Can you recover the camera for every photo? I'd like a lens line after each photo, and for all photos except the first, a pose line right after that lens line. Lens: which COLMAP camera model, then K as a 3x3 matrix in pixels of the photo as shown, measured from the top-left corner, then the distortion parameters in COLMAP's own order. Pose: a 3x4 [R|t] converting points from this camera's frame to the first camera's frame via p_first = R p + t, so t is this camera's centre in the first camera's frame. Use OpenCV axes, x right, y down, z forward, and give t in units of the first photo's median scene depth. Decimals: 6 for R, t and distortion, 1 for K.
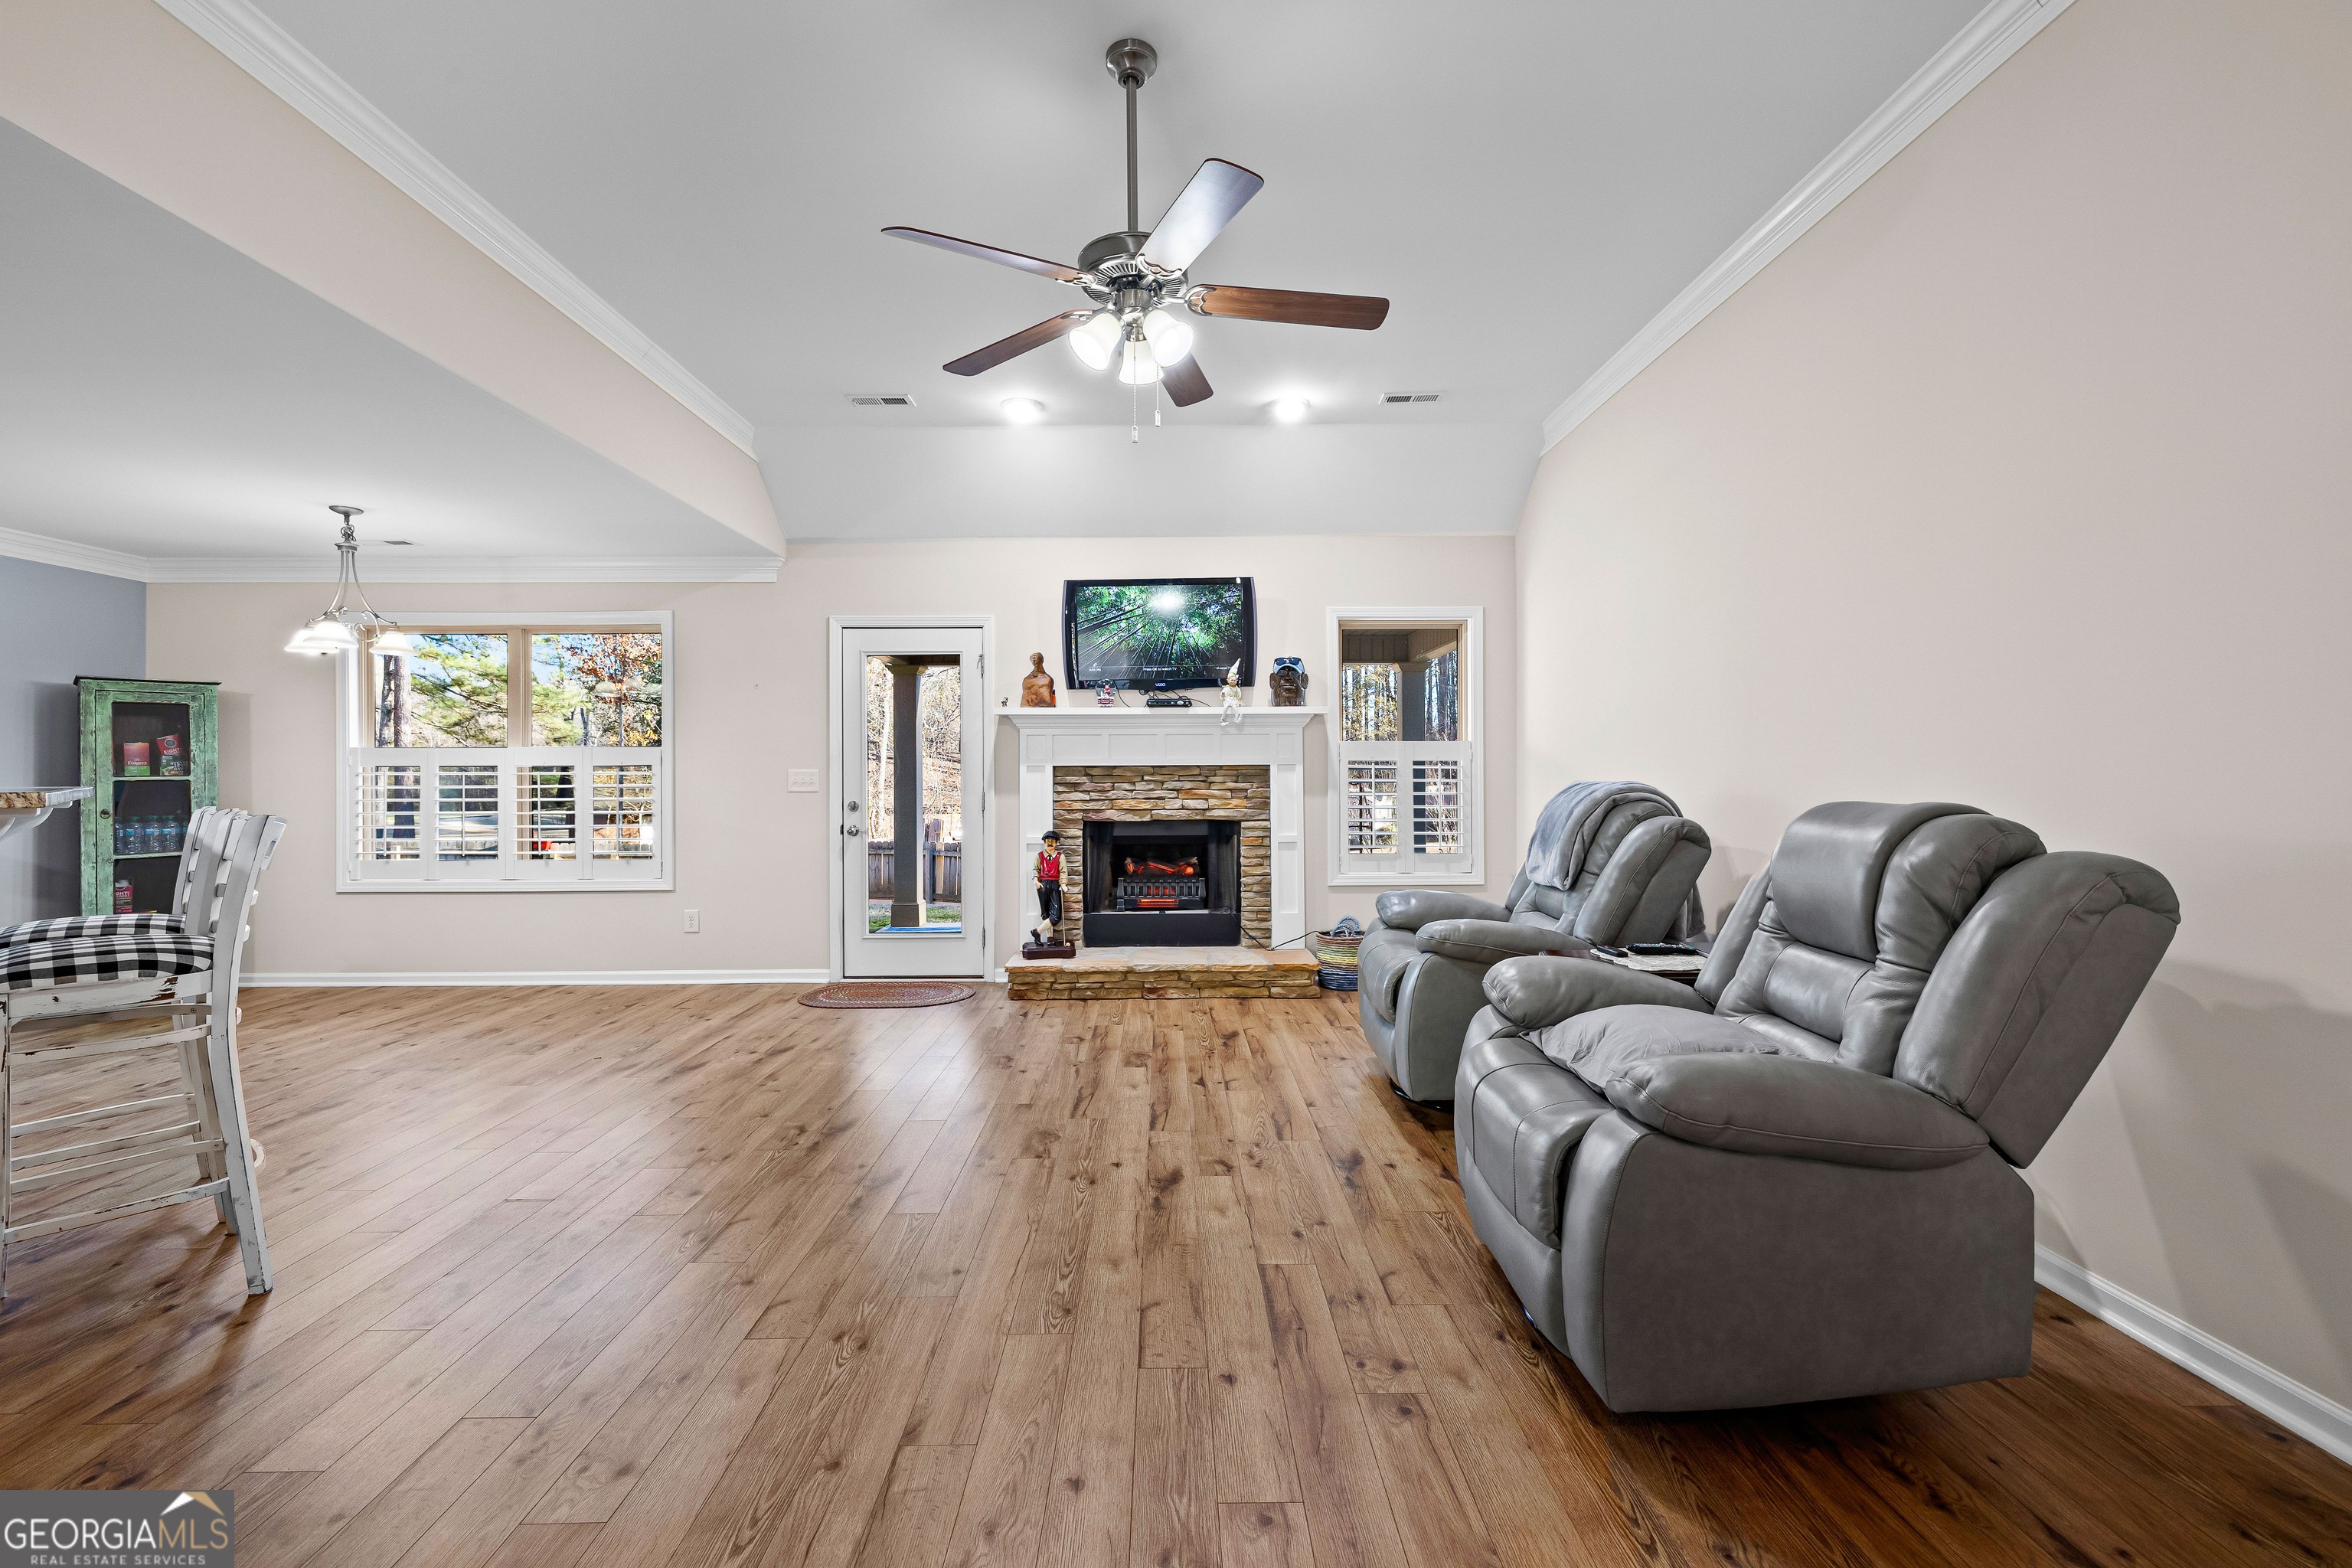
lens RADIAL K [[990.4, 0, 1170.6], [0, 990.4, 774.1], [0, 0, 1]] dist [-0.000540, 0.000435]
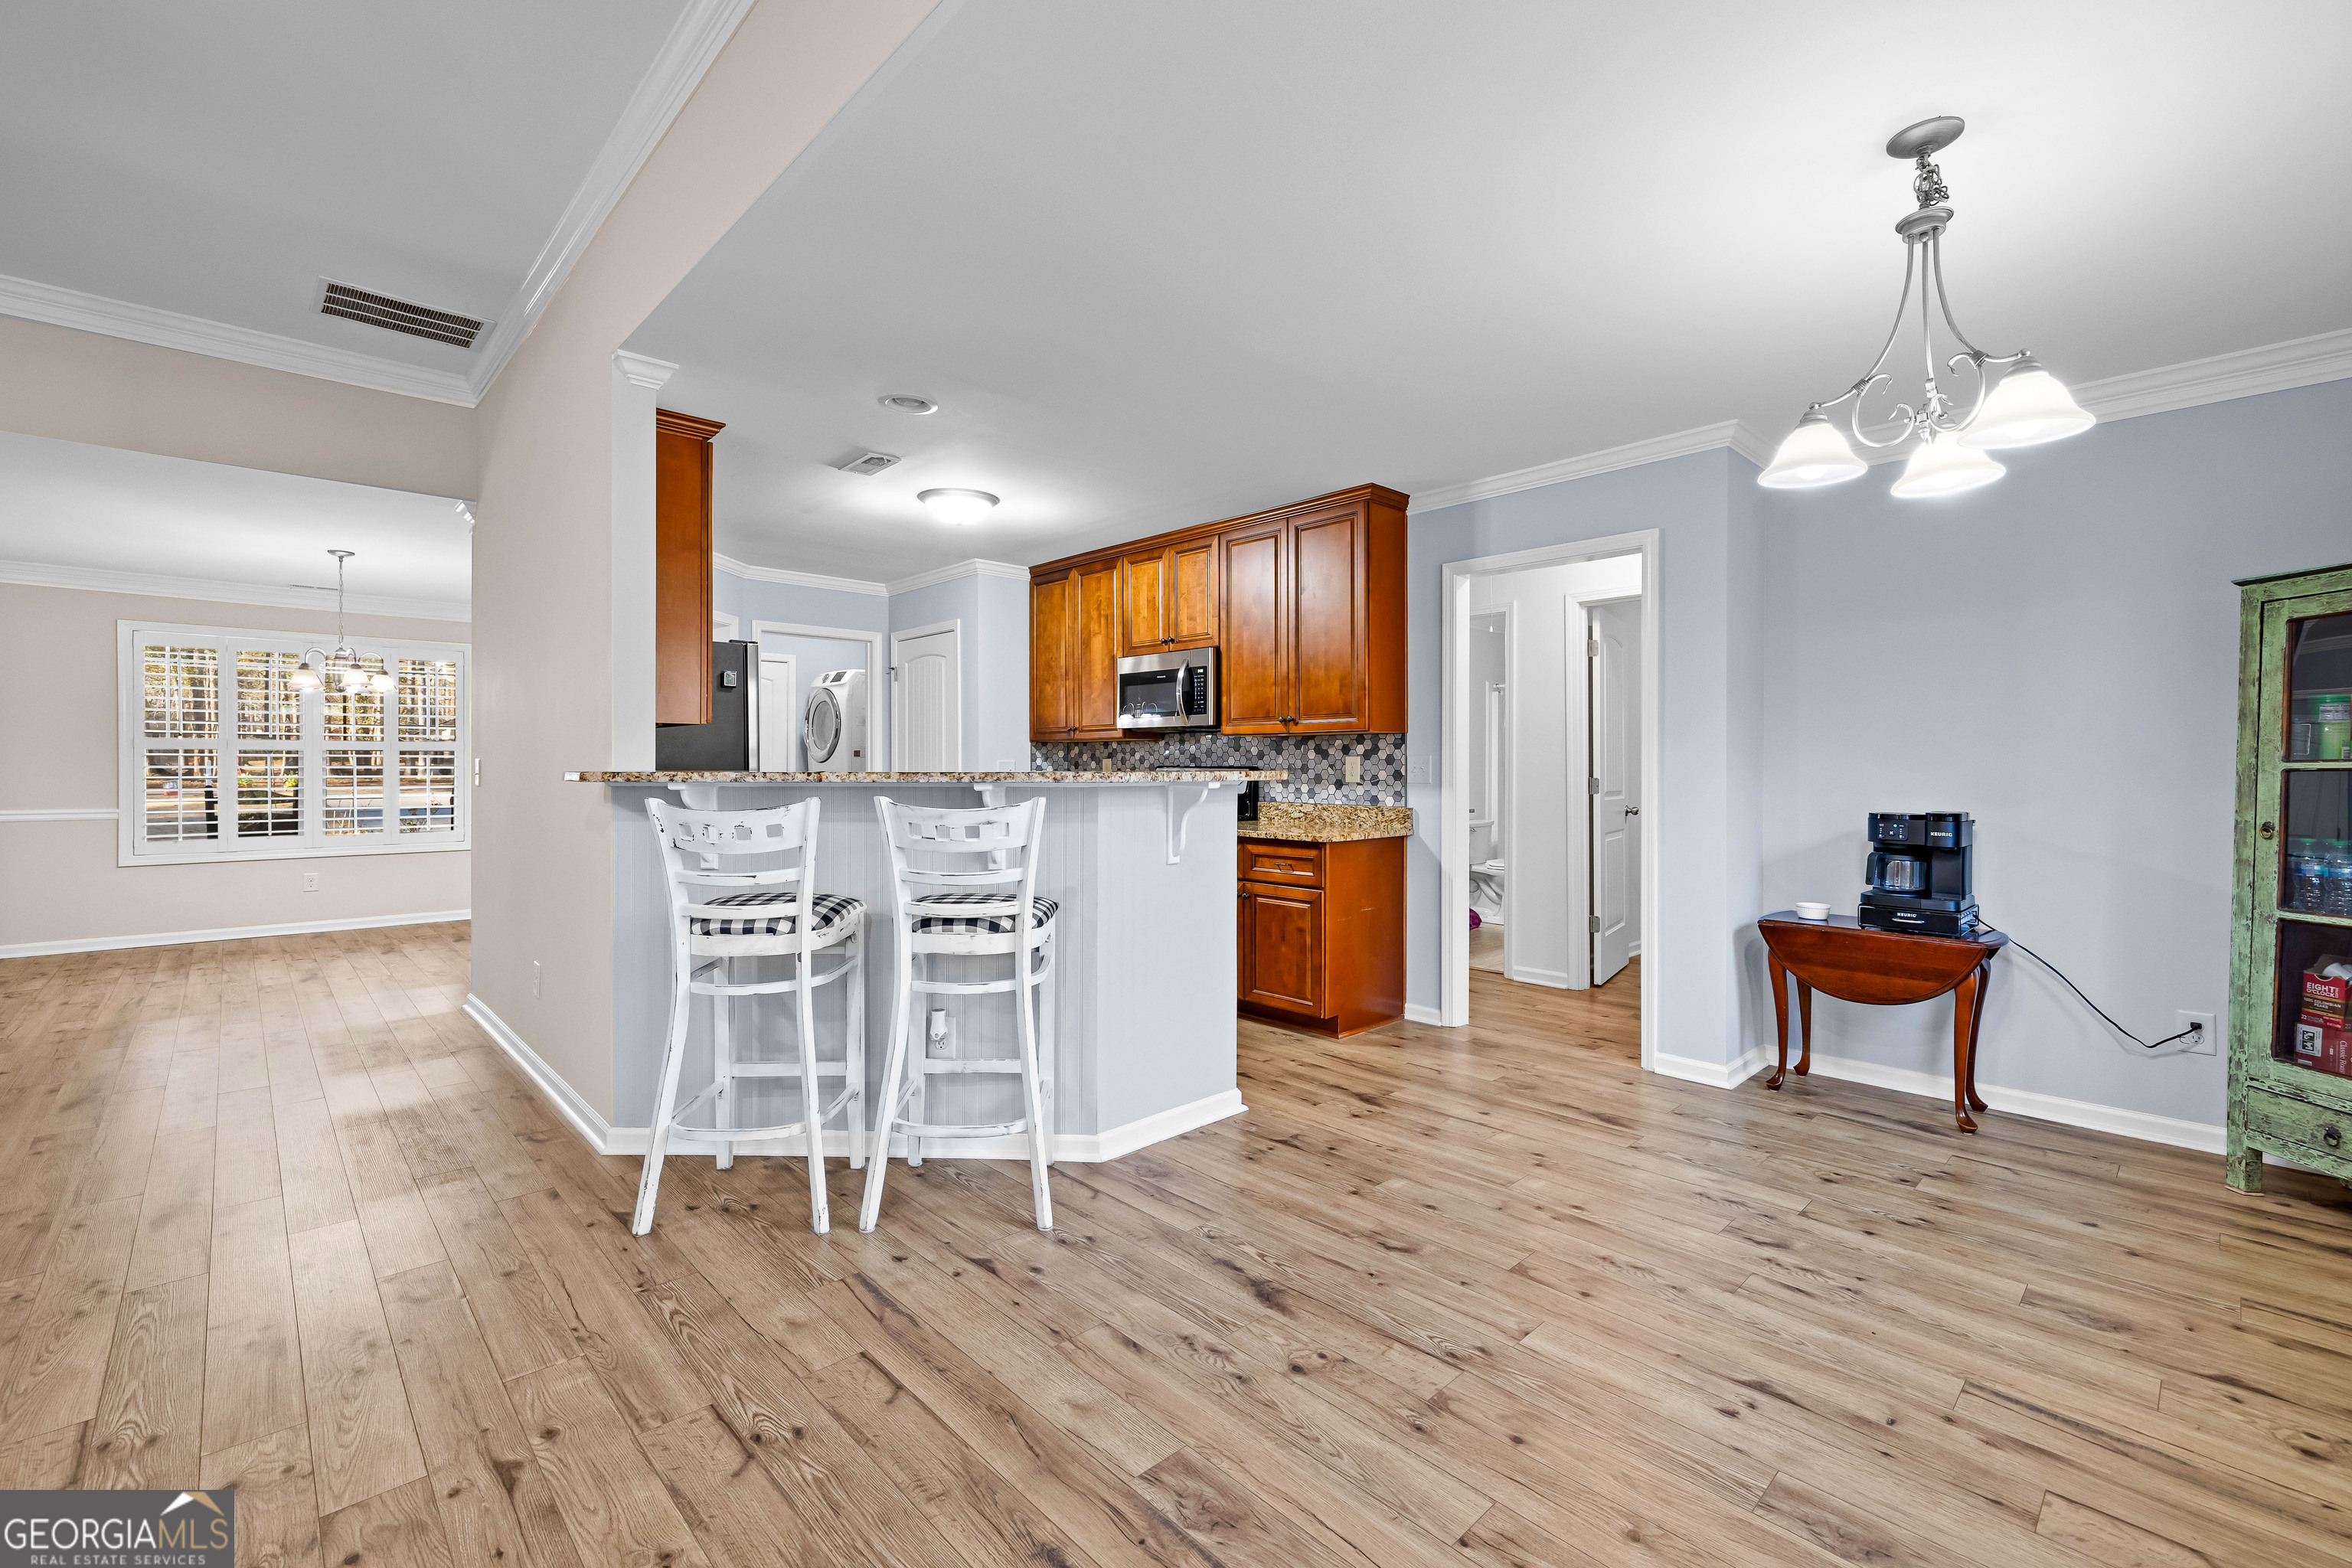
lens RADIAL K [[993.0, 0, 1168.7], [0, 993.0, 766.3], [0, 0, 1]] dist [-0.000284, 0.000524]
pose [[-0.731748, 0.003037, -0.681569, -0.244274], [0.001954, 0.999995, 0.002357, 0.001953], [0.681572, 0.000393, -0.731750, 0.897501]]
